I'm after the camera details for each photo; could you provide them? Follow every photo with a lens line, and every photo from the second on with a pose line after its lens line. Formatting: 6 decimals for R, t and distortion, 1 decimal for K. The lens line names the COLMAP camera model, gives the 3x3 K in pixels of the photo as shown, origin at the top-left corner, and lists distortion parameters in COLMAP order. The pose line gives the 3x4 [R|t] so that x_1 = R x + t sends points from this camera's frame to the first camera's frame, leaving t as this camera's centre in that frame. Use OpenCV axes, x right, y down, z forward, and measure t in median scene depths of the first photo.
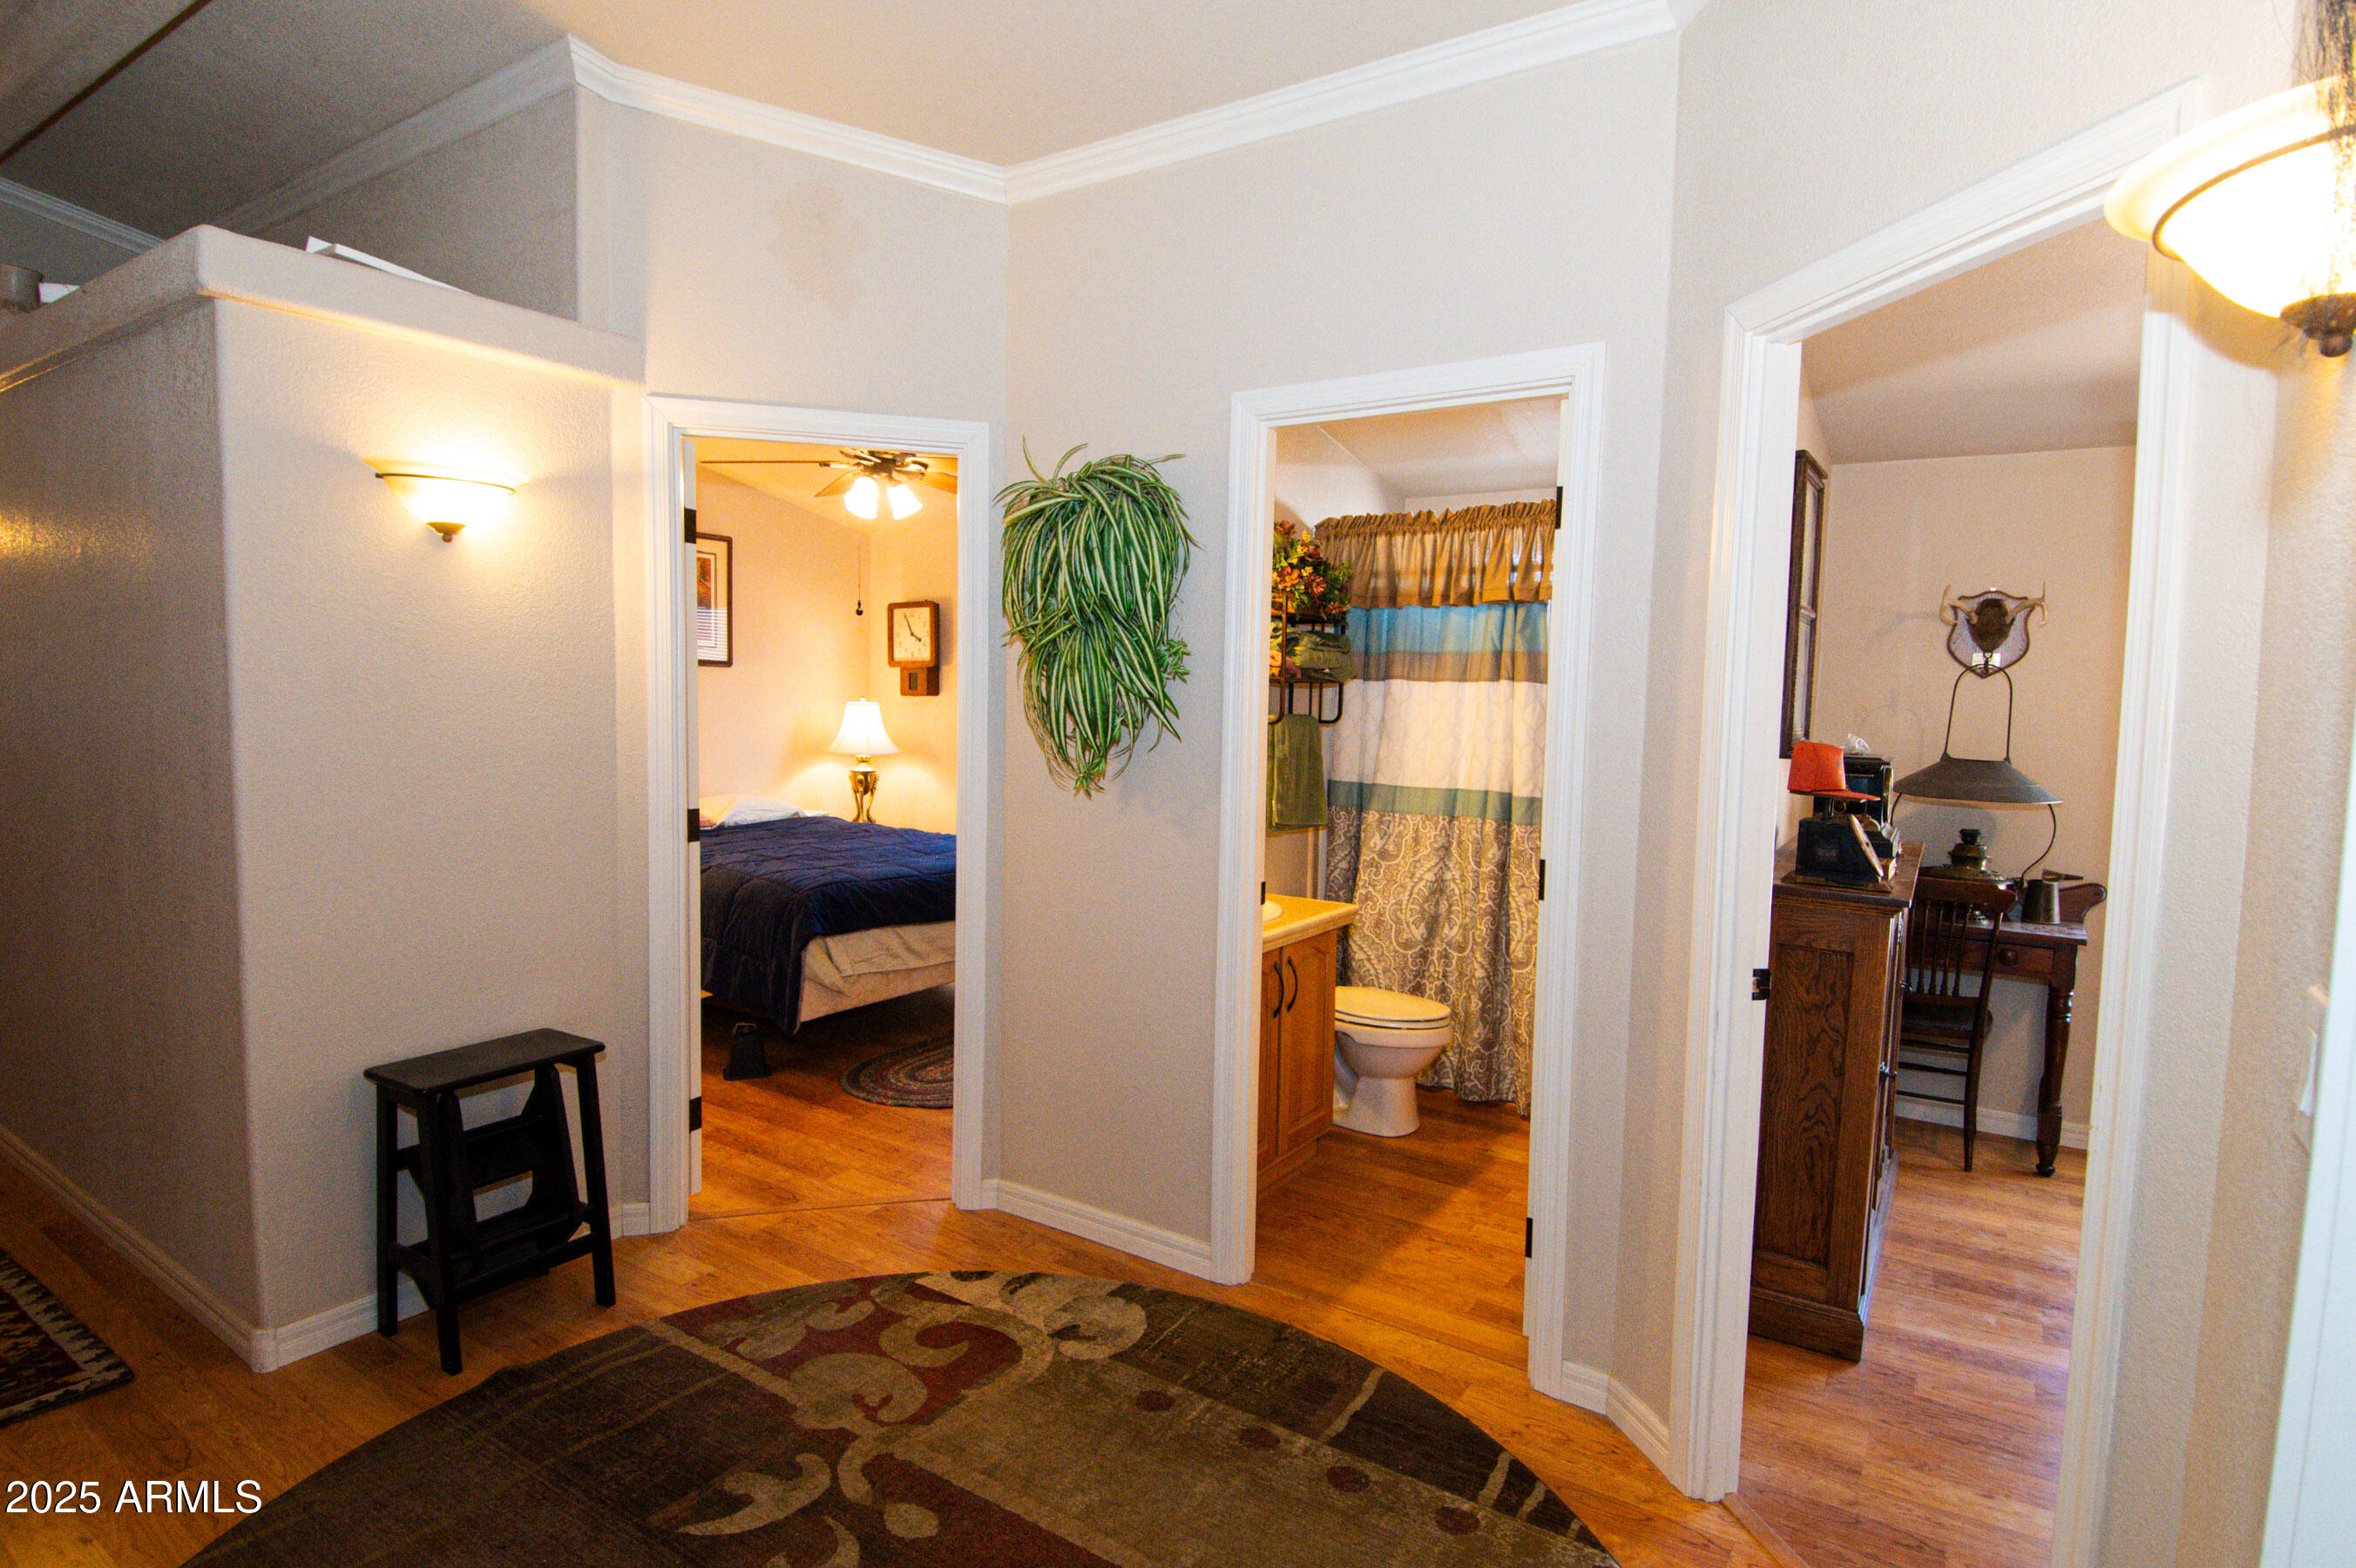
lens RADIAL K [[1248.7, 0, 1194.7], [0, 1248.7, 795.1], [0, 0, 1]] dist [0.015171, -0.019378]
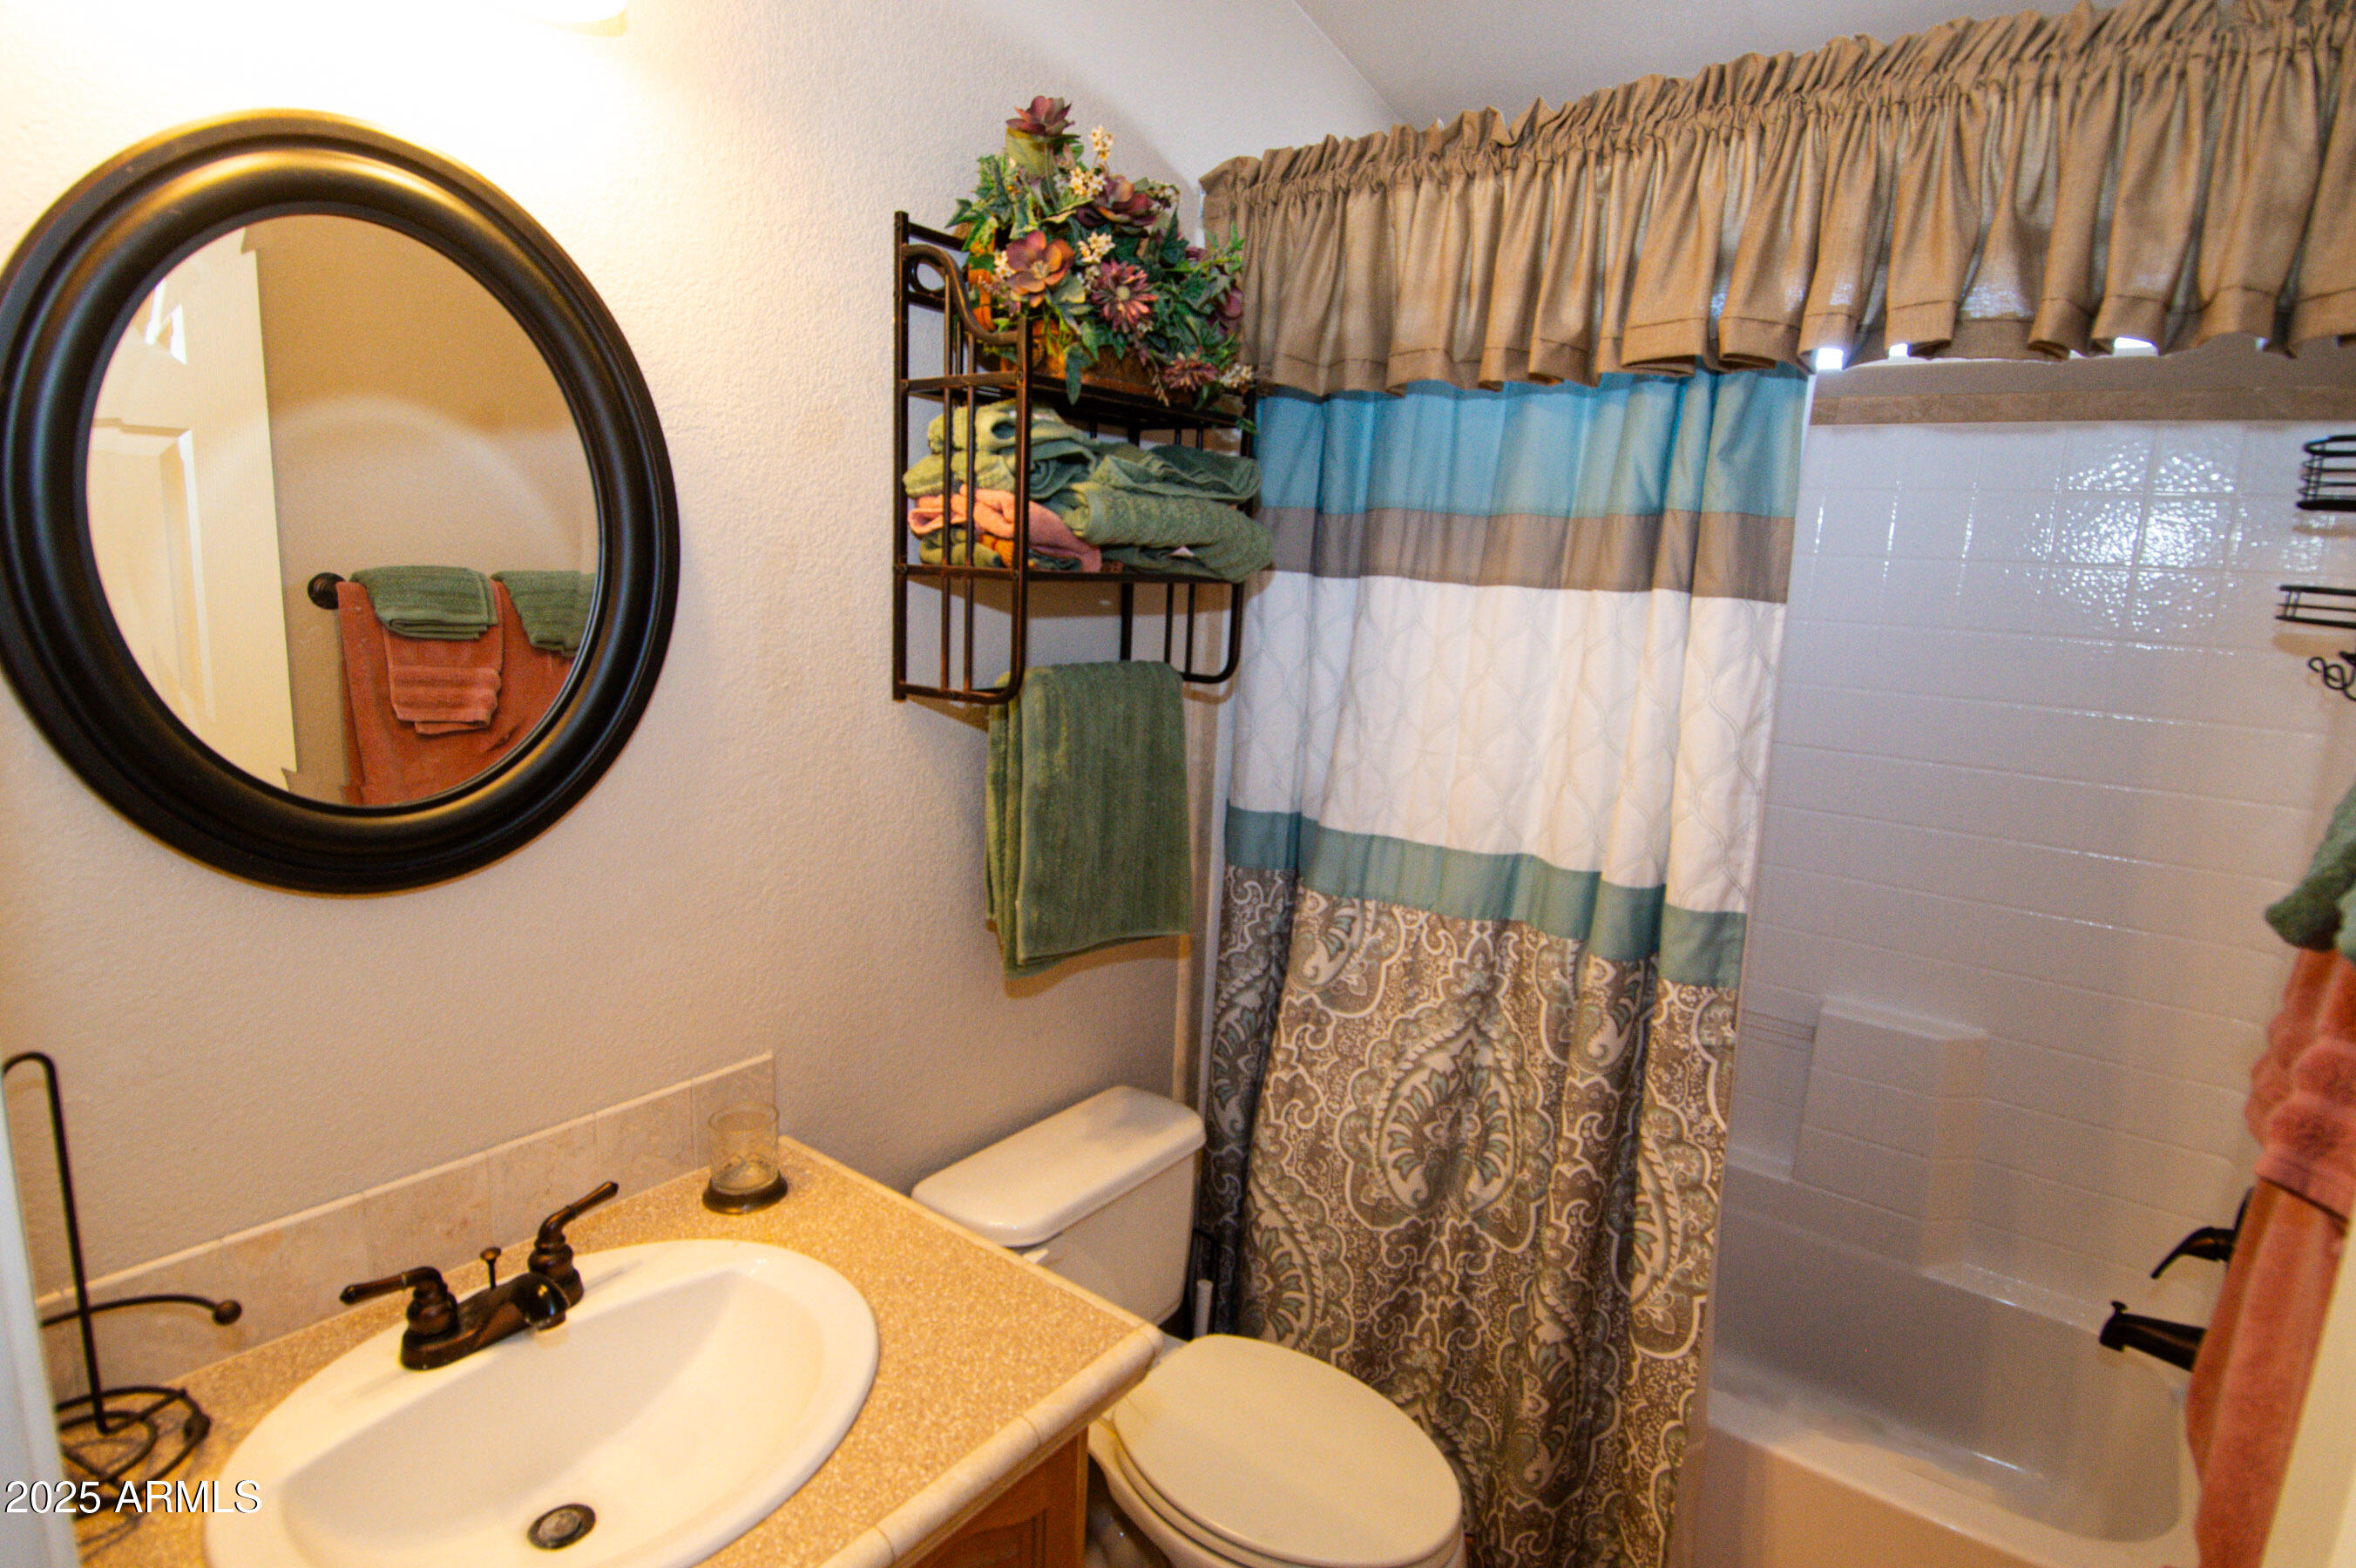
lens RADIAL K [[1248.7, 0, 1193.6], [0, 1248.7, 803.5], [0, 0, 1]] dist [0.015171, -0.019378]
pose [[0.997683, 0.037649, -0.056662, 0.127328], [-0.031226, 0.993412, 0.110262, -0.063327], [0.060440, -0.108237, 0.992286, 0.596152]]
